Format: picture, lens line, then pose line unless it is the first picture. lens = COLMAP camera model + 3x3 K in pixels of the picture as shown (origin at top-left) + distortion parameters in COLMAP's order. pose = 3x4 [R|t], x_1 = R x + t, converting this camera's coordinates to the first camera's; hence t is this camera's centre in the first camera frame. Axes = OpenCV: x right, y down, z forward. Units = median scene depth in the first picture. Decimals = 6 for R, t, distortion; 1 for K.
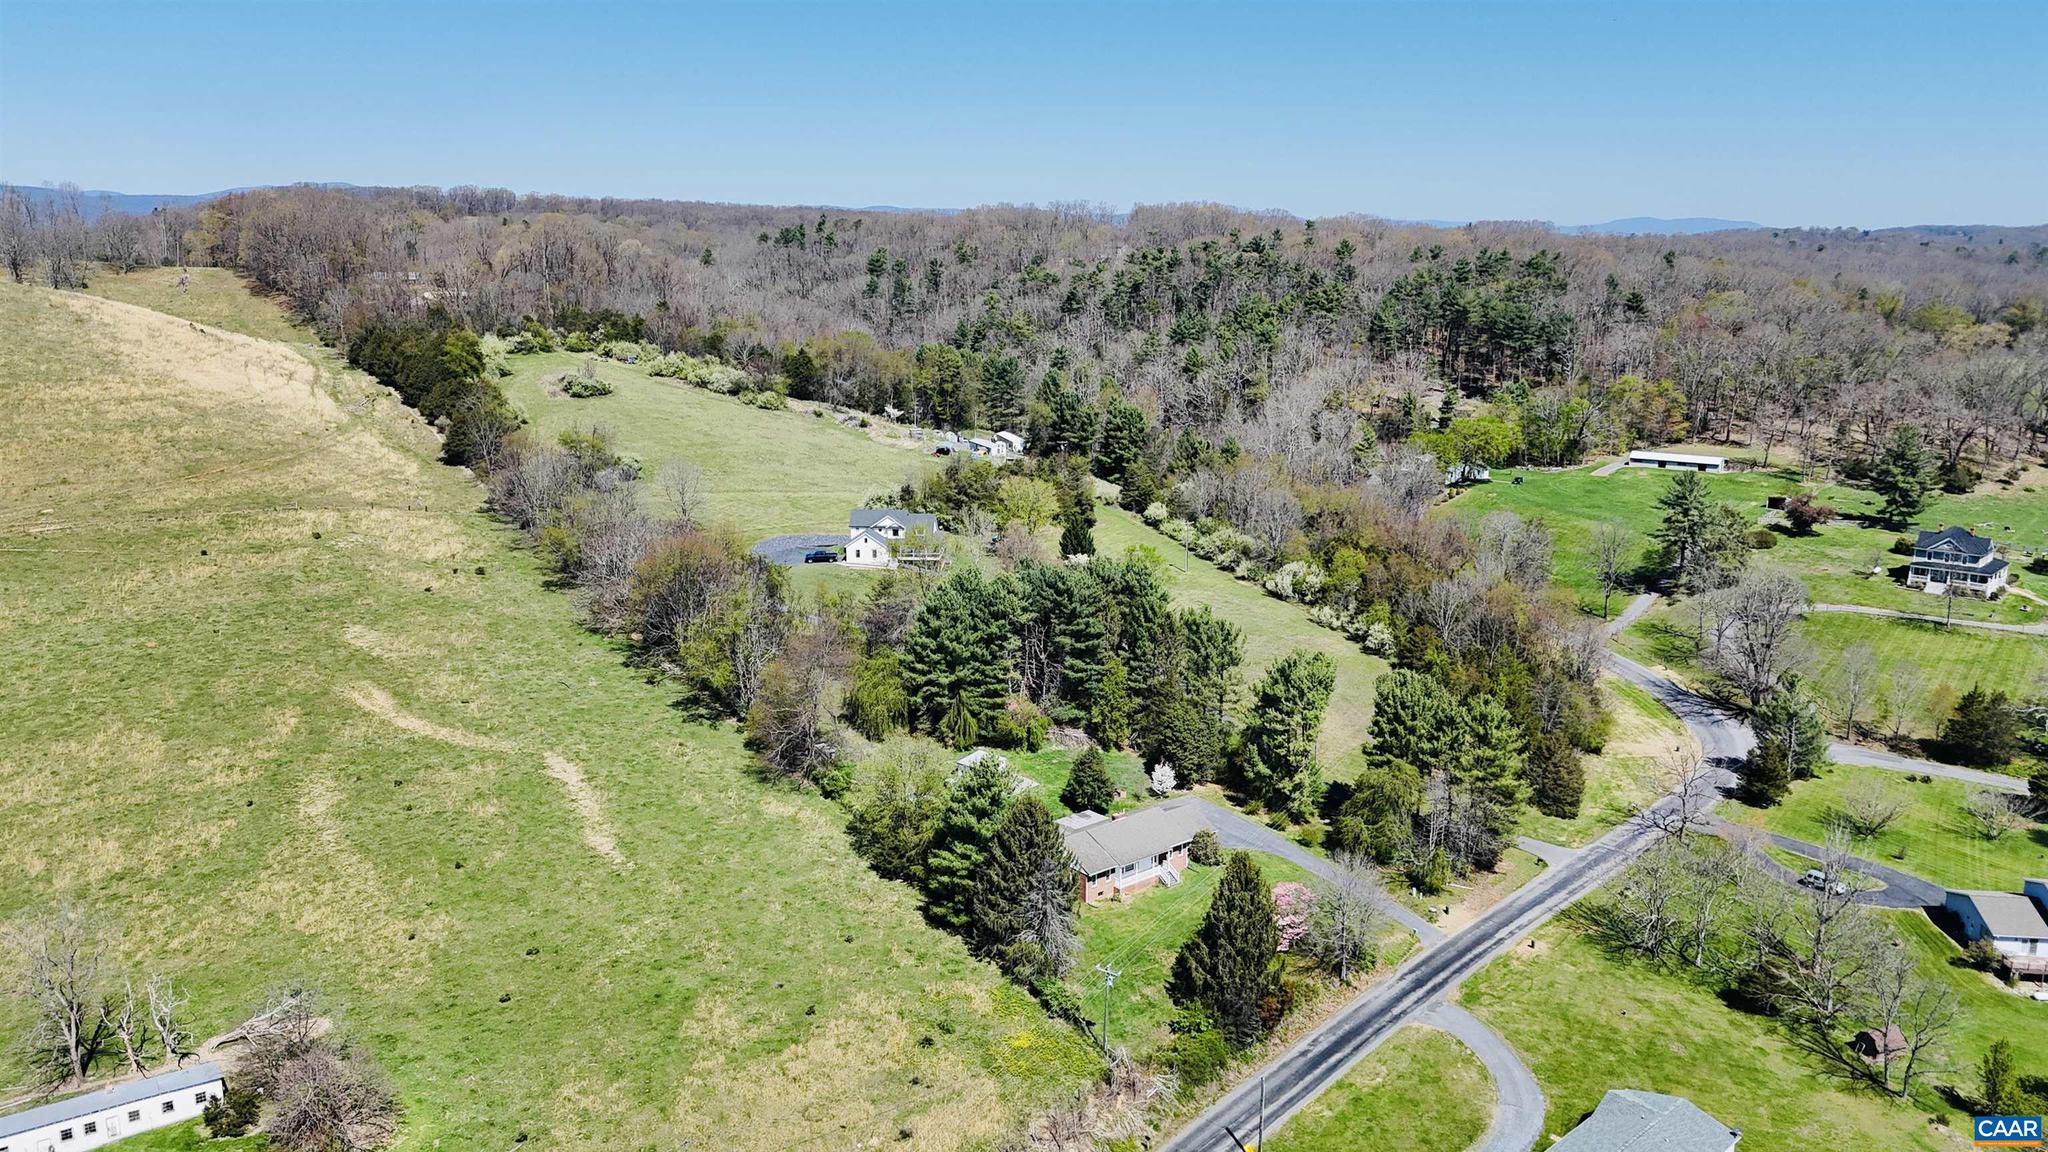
lens RADIAL K [[1502.9, 0, 1029.0], [0, 1502.9, 571.5], [0, 0, 1]] dist [0.078568, -0.079854]
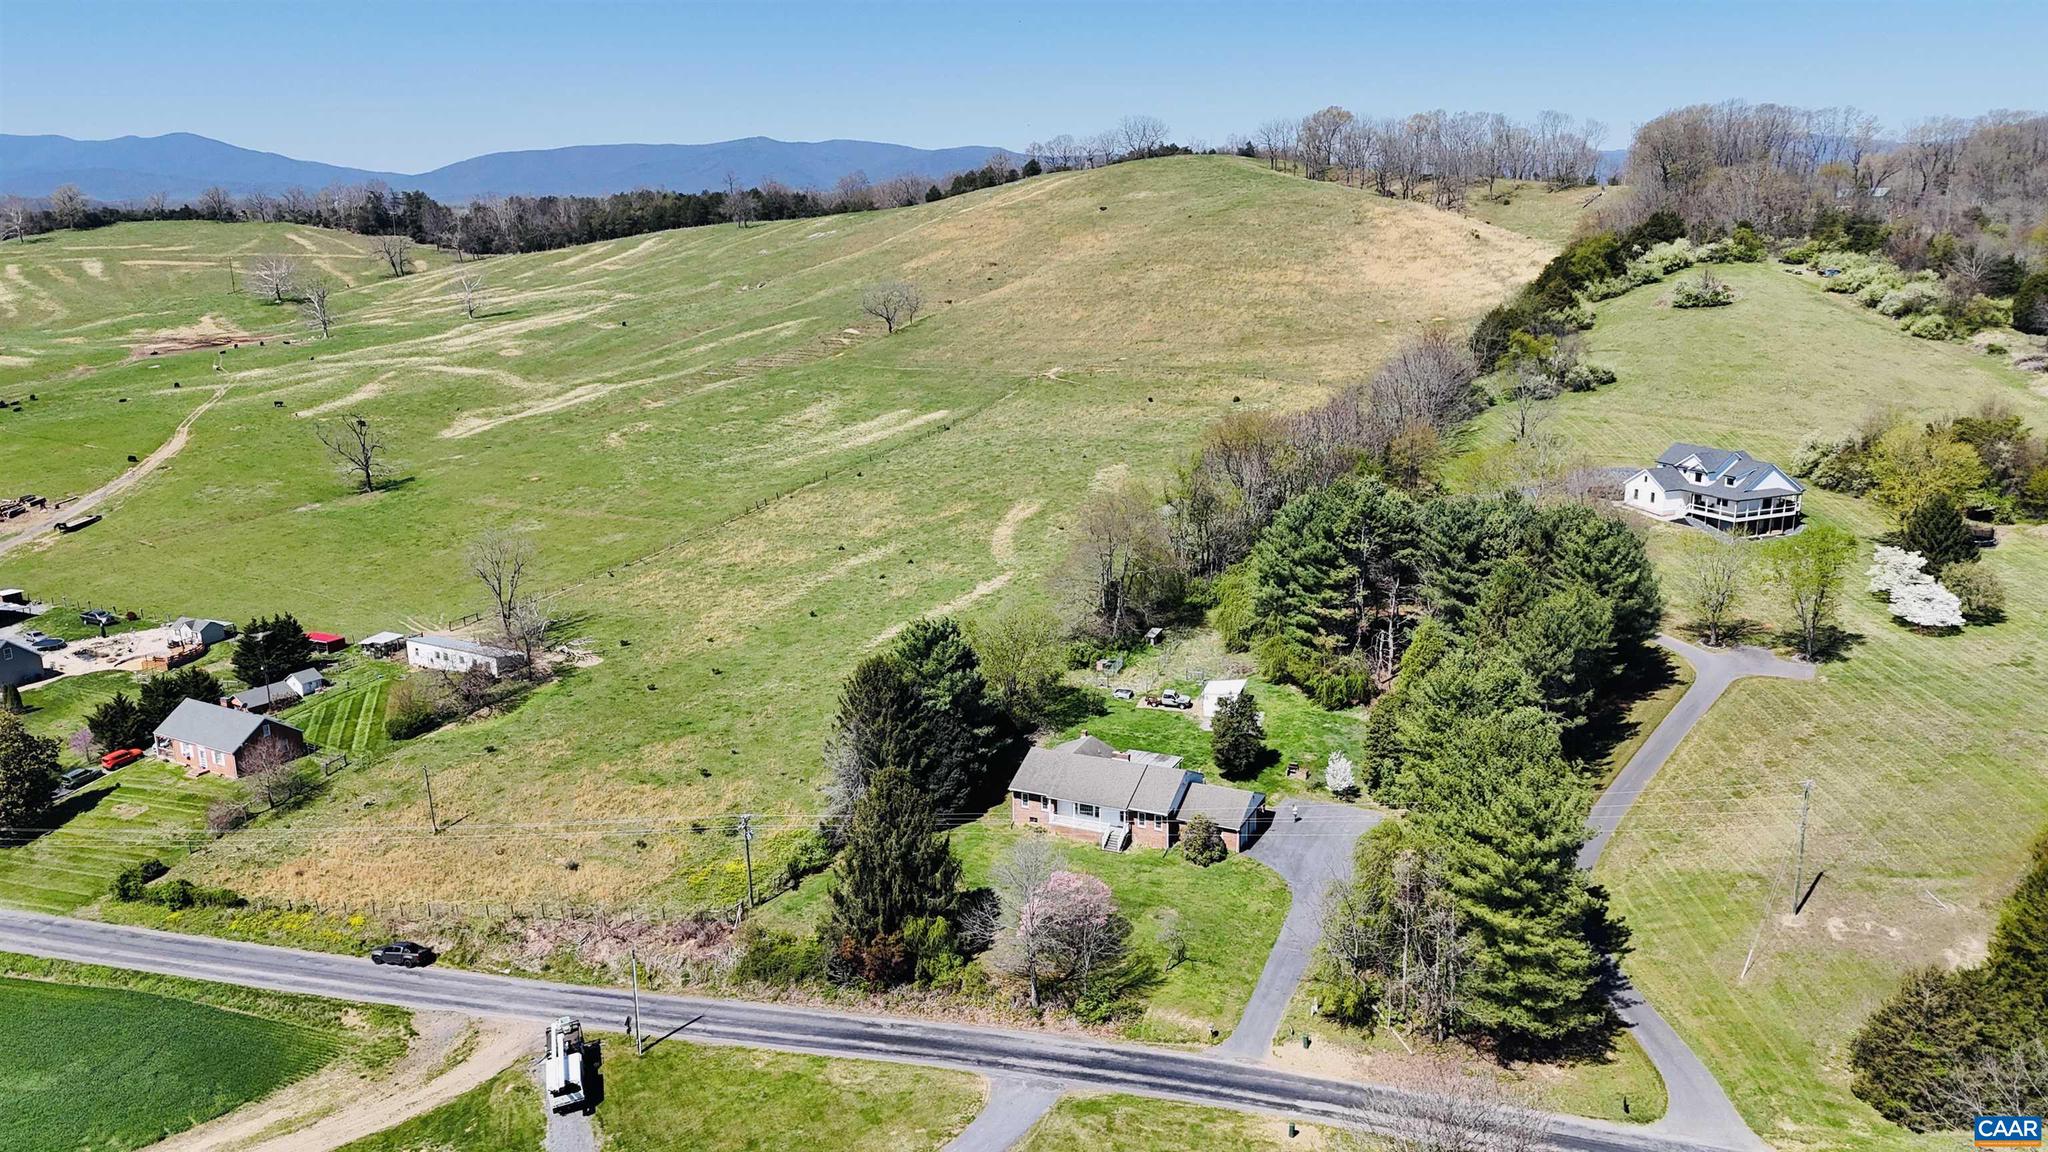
lens RADIAL K [[1502.9, 0, 1029.0], [0, 1502.9, 571.5], [0, 0, 1]] dist [0.078568, -0.079854]
pose [[0.439661, 0.208411, -0.873649, 0.808294], [-0.181621, 0.973241, 0.140769, -0.048041], [0.879609, 0.096782, 0.465748, 0.611660]]
